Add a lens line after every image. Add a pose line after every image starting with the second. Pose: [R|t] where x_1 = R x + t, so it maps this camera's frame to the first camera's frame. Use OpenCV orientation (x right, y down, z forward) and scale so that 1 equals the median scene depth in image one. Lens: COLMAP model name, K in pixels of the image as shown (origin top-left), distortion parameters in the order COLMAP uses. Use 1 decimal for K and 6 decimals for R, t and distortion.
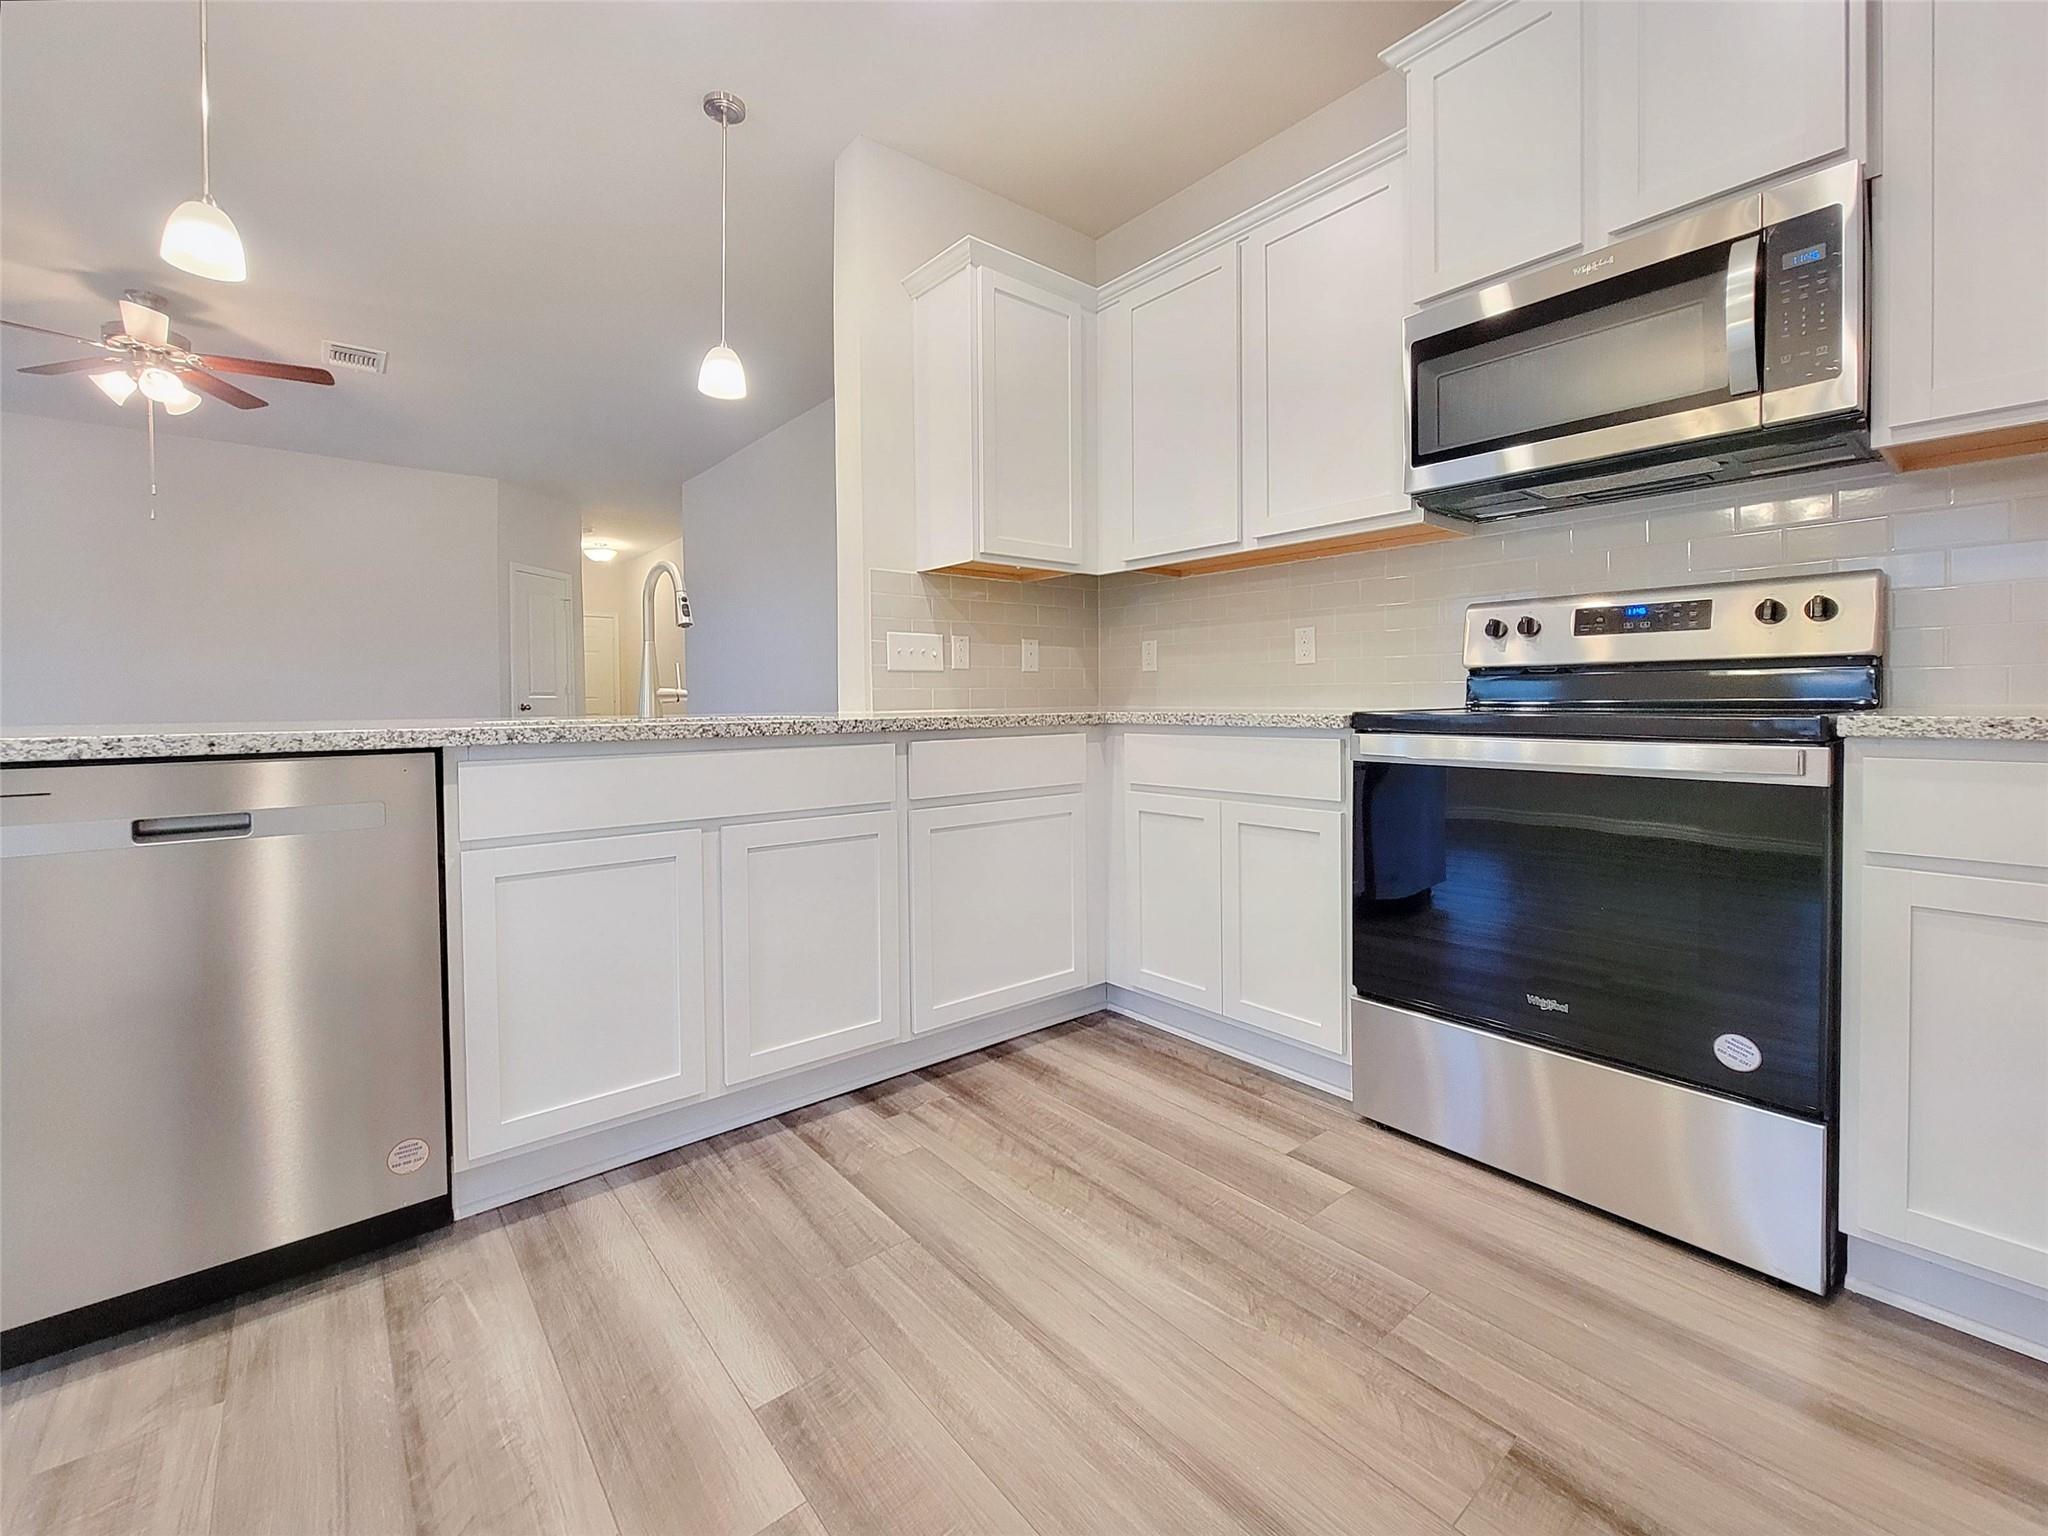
lens RADIAL K [[829.1, 0, 963.2], [0, 829.1, 714.2], [0, 0, 1]] dist [-0.001441, -0.000108]
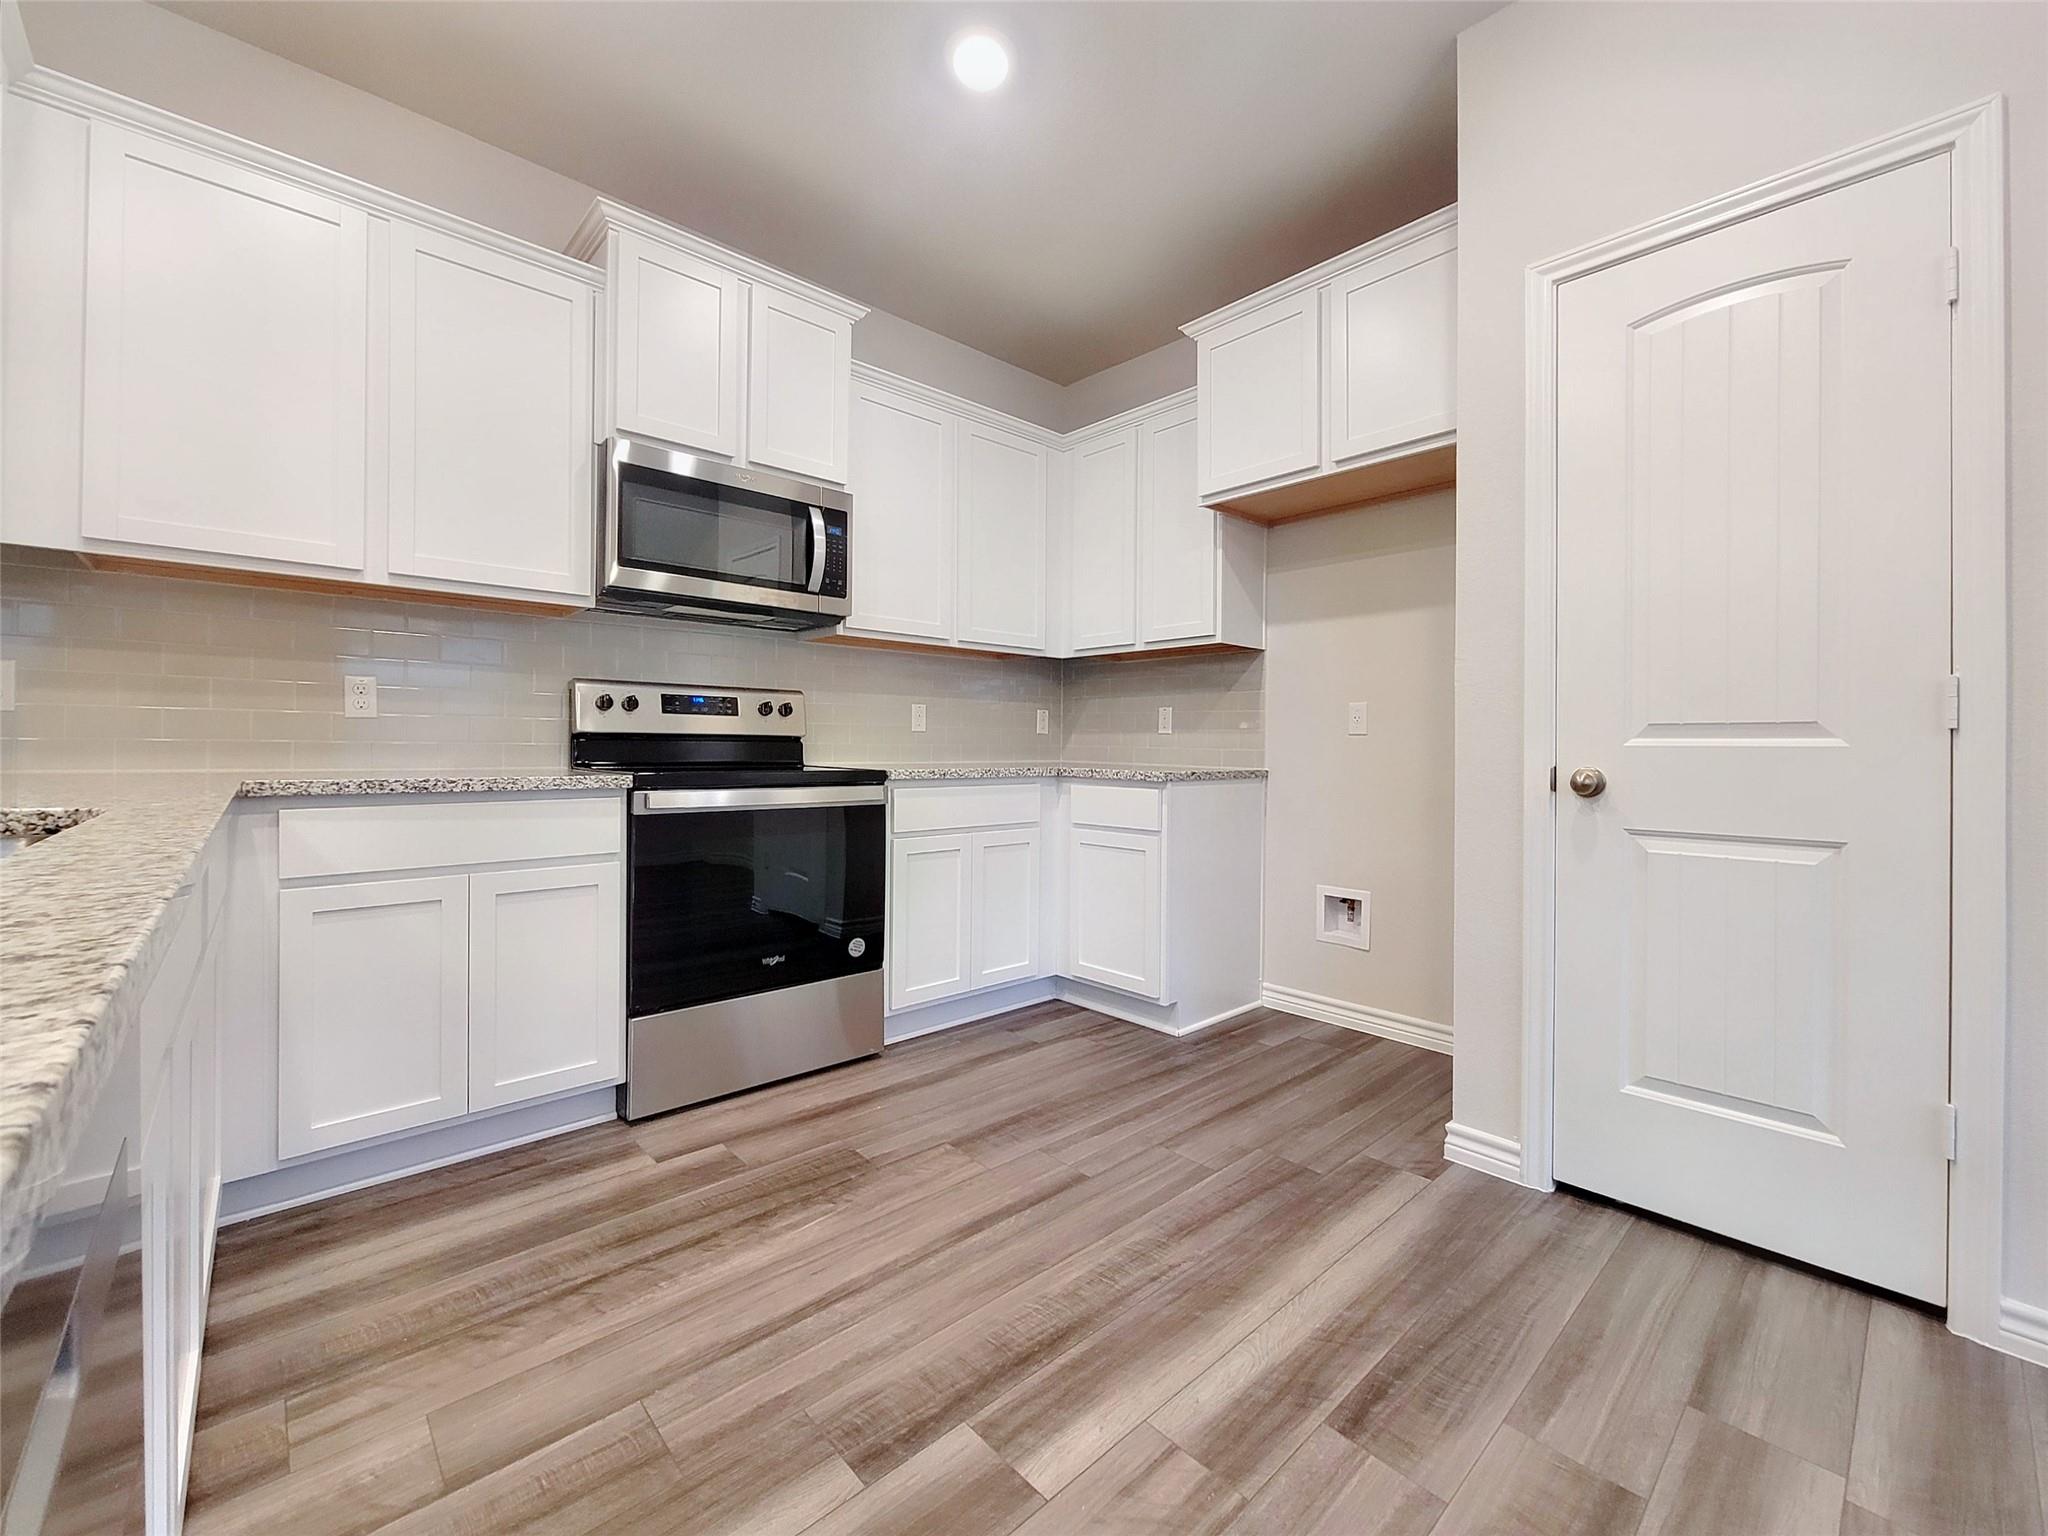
lens RADIAL K [[852.8, 0, 1073.9], [0, 852.8, 744.5], [0, 0, 1]] dist [0.001172, -0.000092]
pose [[-0.097576, 0.010273, 0.995175, -0.804394], [0.009305, 0.999912, -0.009410, -0.026485], [-0.995185, 0.008342, -0.097663, 0.516785]]
